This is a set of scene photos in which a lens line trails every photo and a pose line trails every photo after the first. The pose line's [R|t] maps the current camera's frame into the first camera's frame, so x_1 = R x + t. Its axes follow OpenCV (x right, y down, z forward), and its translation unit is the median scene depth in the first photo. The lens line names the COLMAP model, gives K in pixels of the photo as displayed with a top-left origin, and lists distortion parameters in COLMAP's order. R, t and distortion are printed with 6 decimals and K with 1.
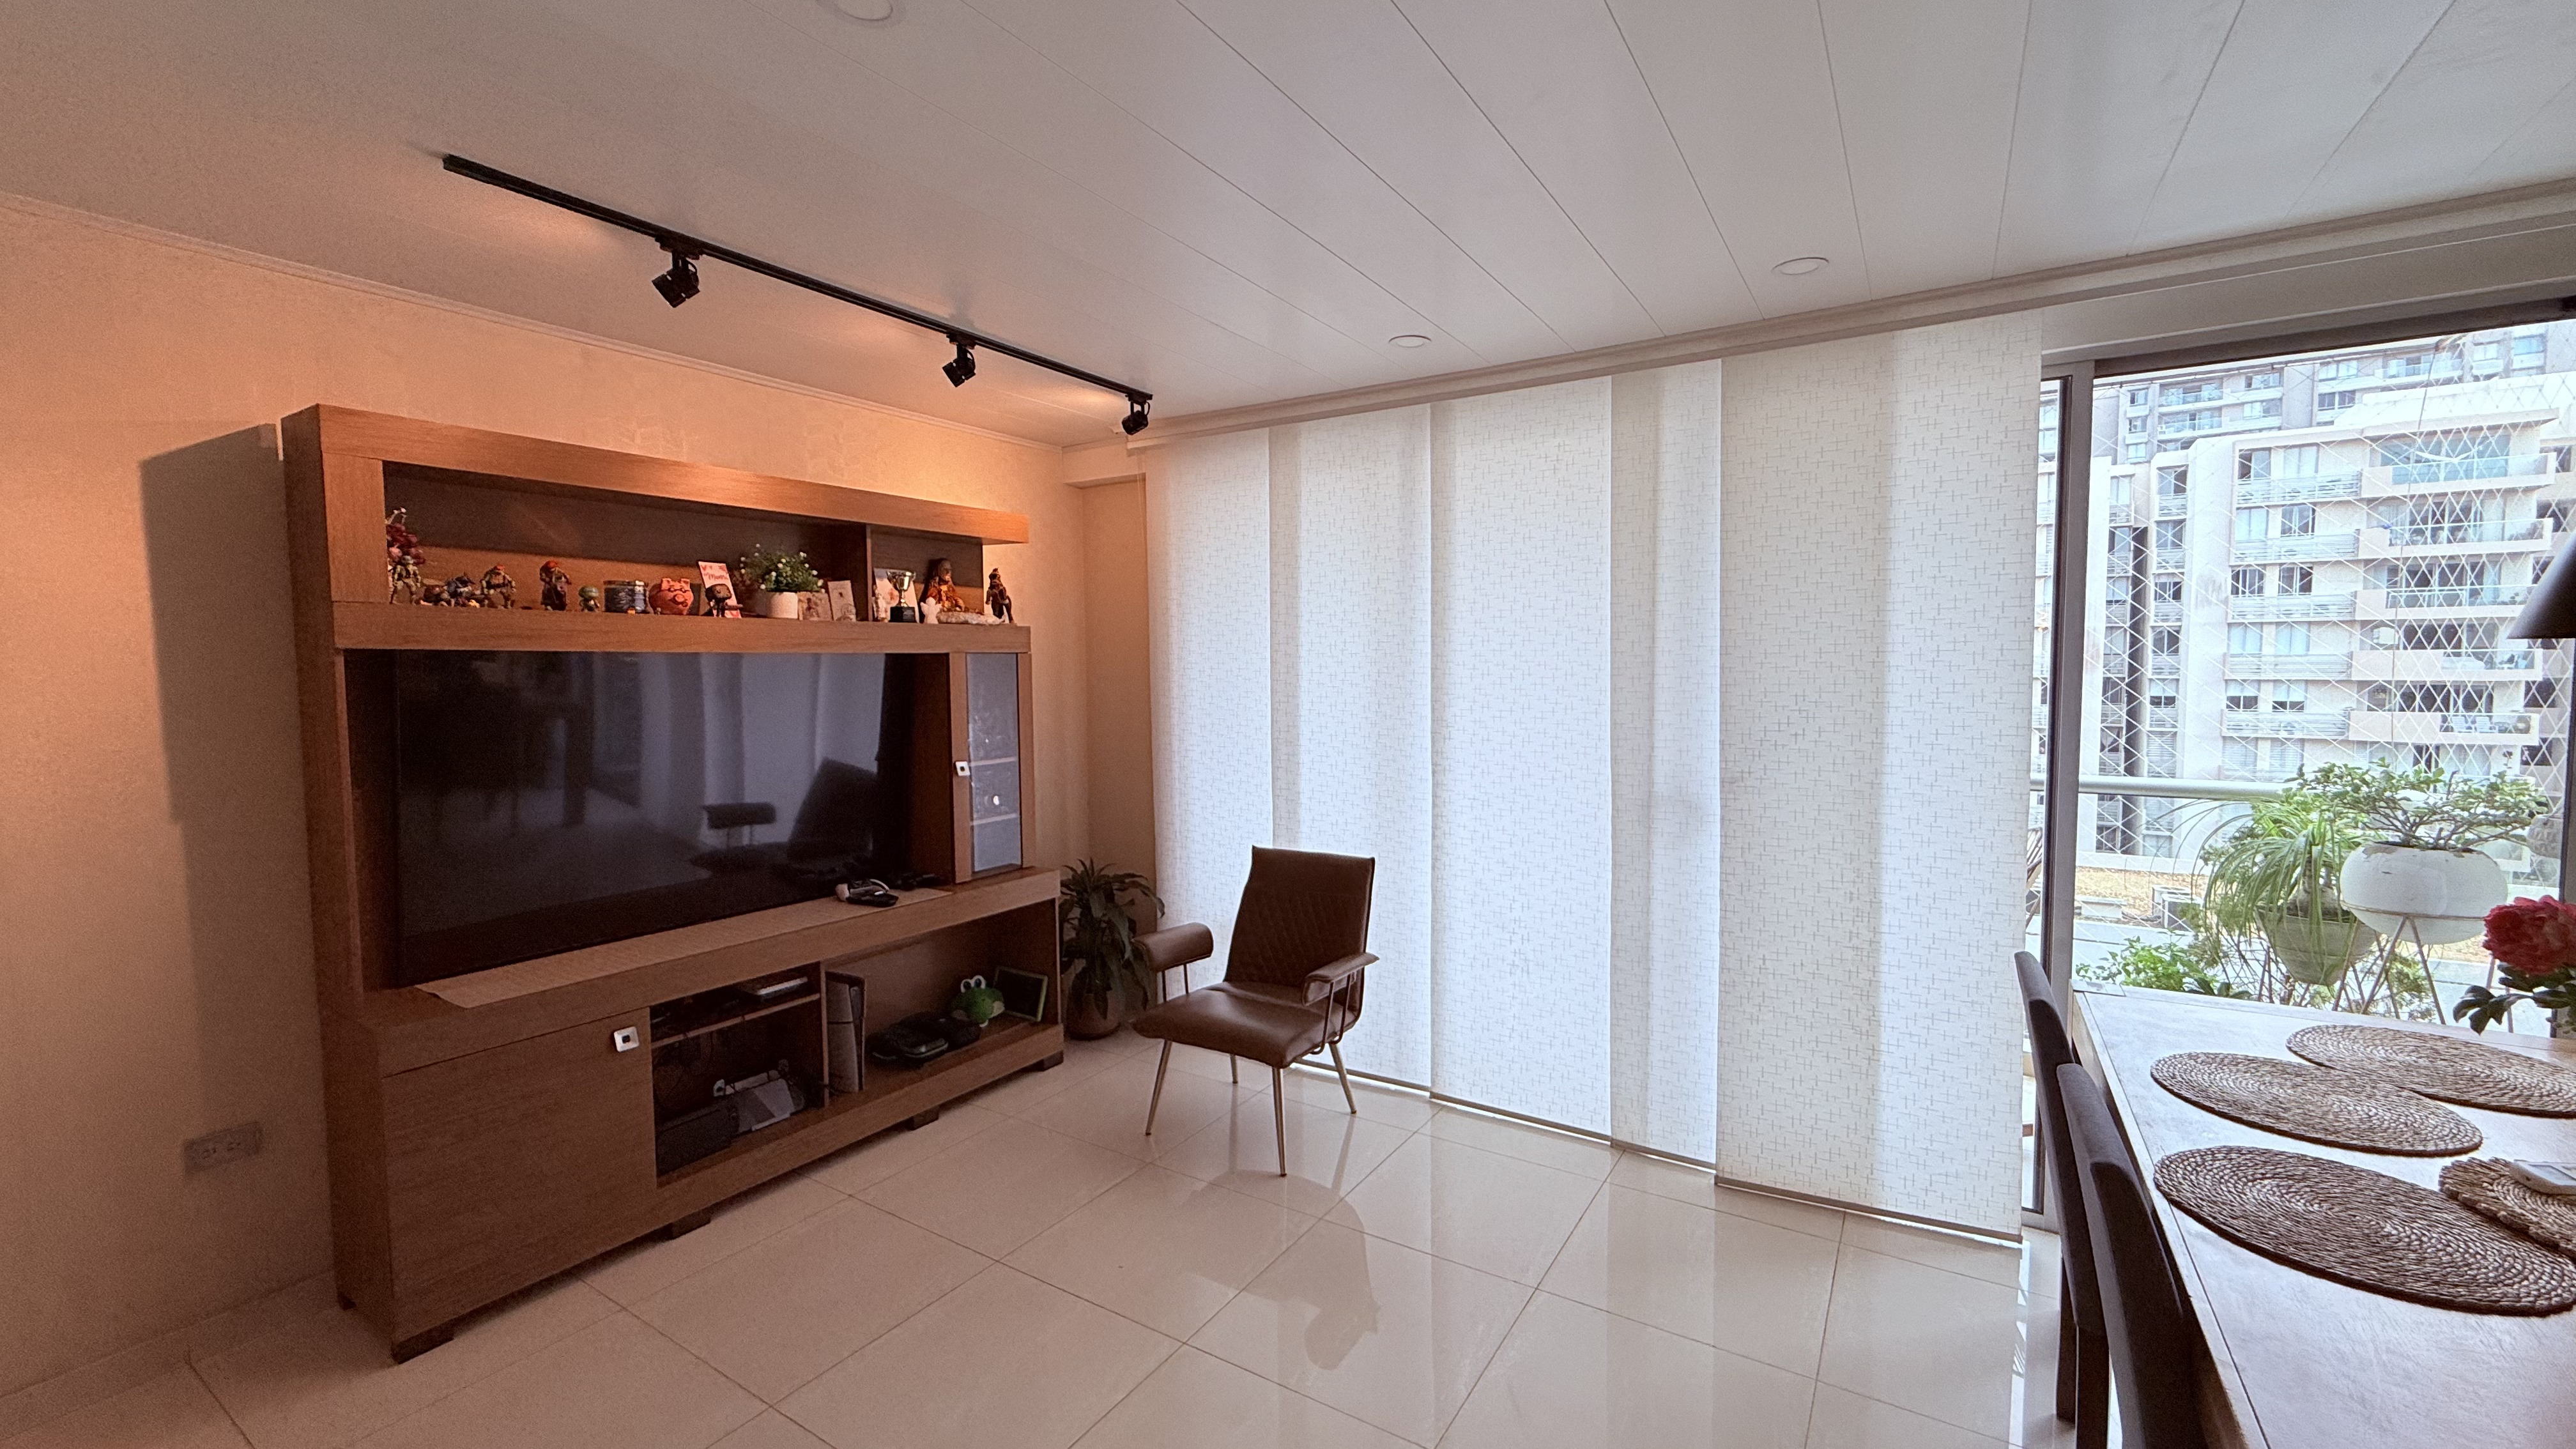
lens RADIAL K [[1028.1, 0, 1281.8], [0, 1028.1, 726.1], [0, 0, 1]] dist [-0.001747, 0.000412]
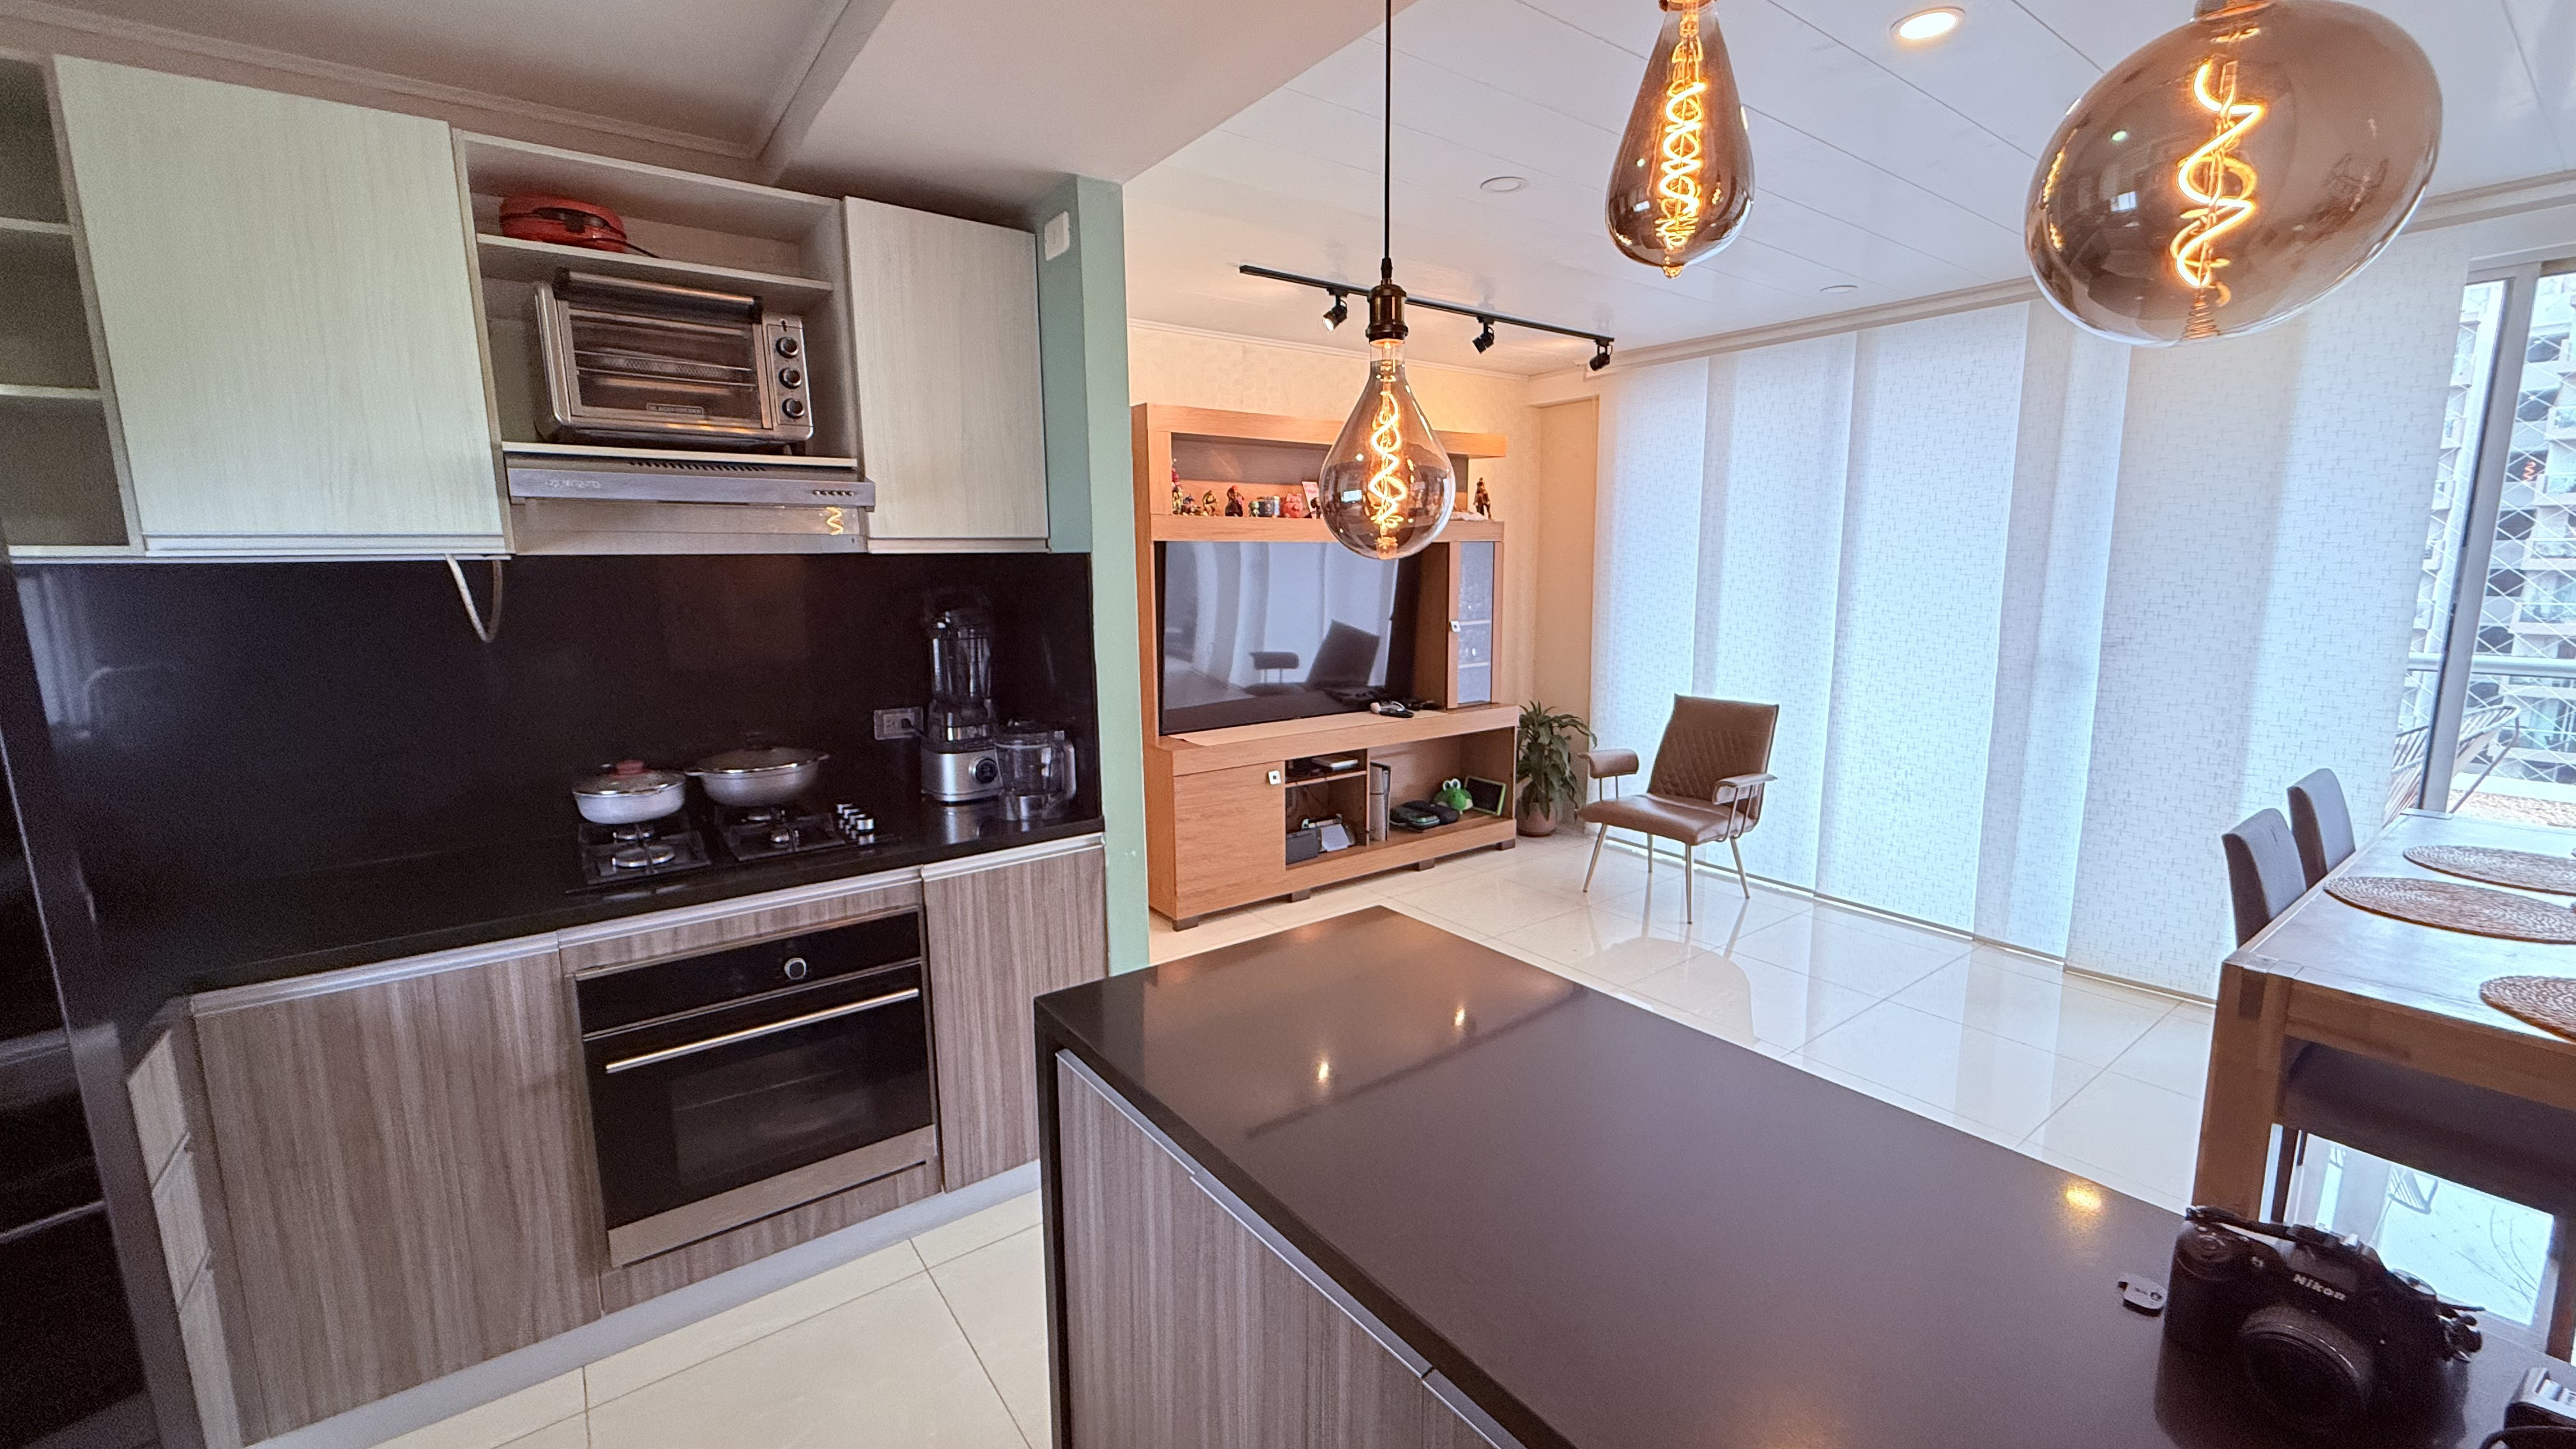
lens RADIAL K [[1028.1, 0, 1283.5], [0, 1028.1, 725.4], [0, 0, 1]] dist [-0.001747, 0.000412]
pose [[0.932896, 0.056789, -0.355640, -0.027566], [-0.019306, 0.993955, 0.108075, 0.030274], [0.359628, -0.093957, 0.928353, -0.397393]]
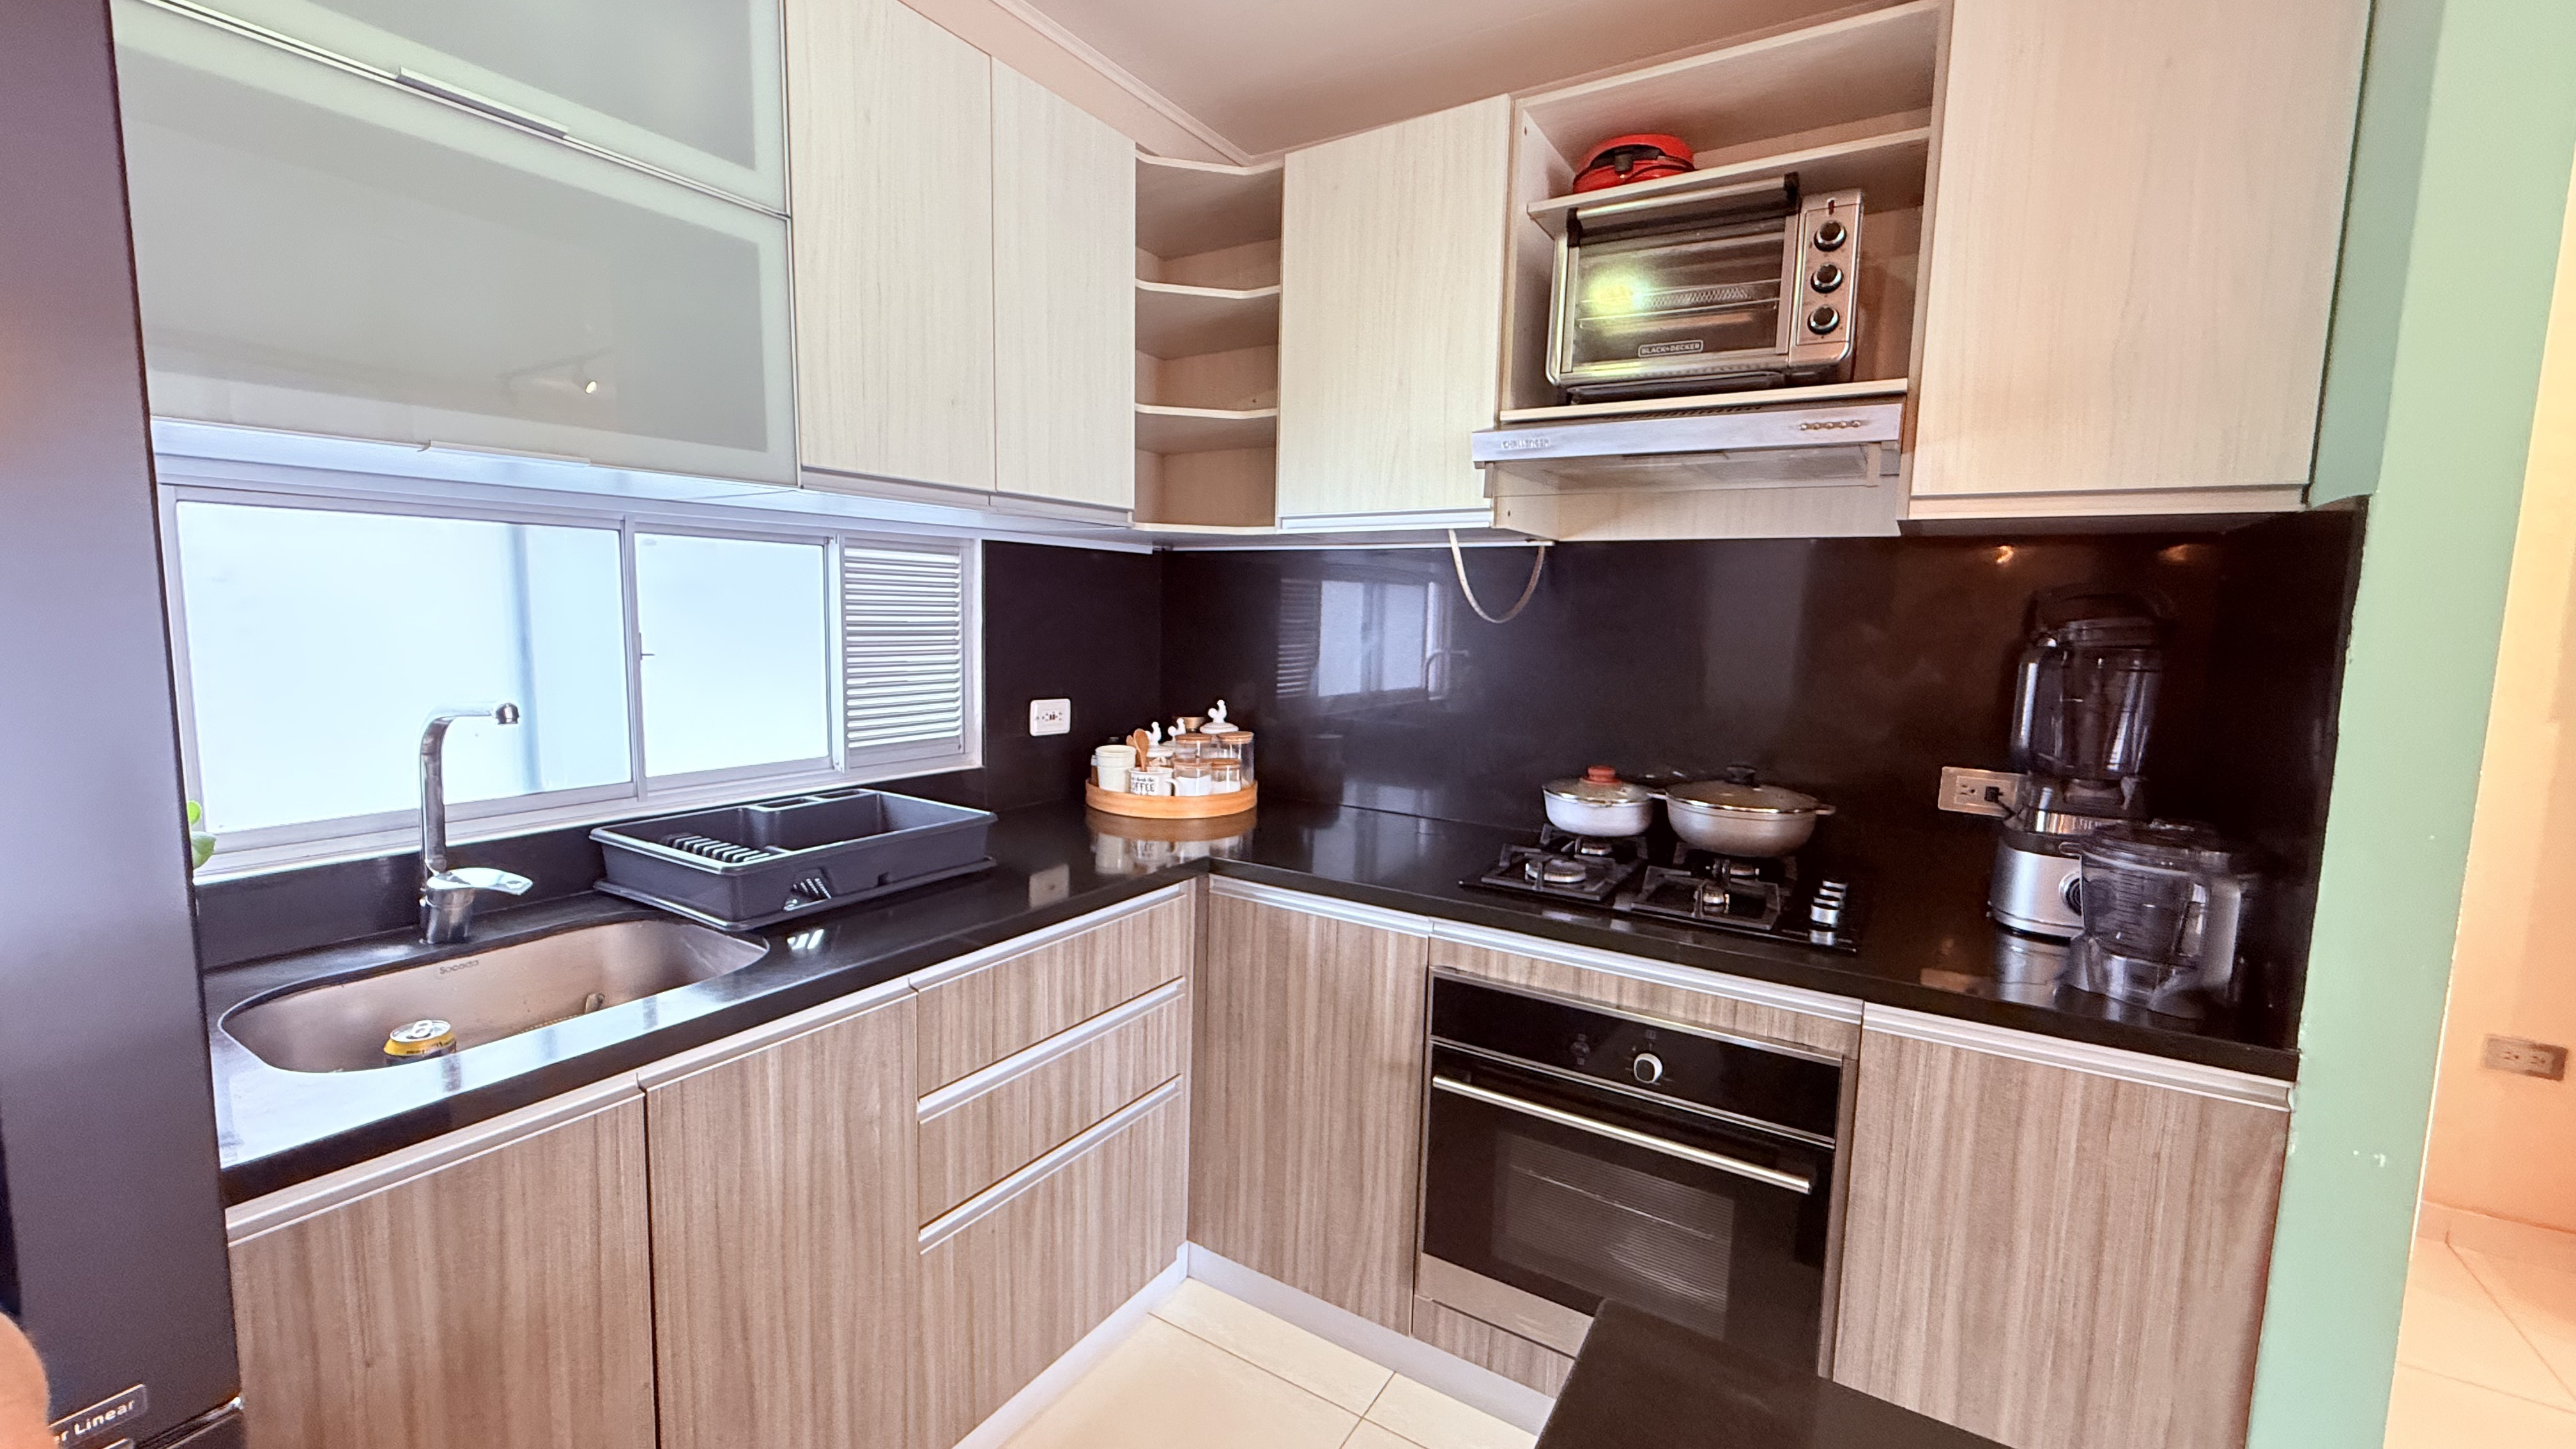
lens RADIAL K [[1028.1, 0, 1292.3], [0, 1028.1, 727.4], [0, 0, 1]] dist [-0.001747, 0.000412]
pose [[0.003130, 0.117947, -0.993015, -0.070093], [-0.083583, 0.989576, 0.117275, 0.054239], [0.996496, 0.082633, 0.012955, -0.139728]]
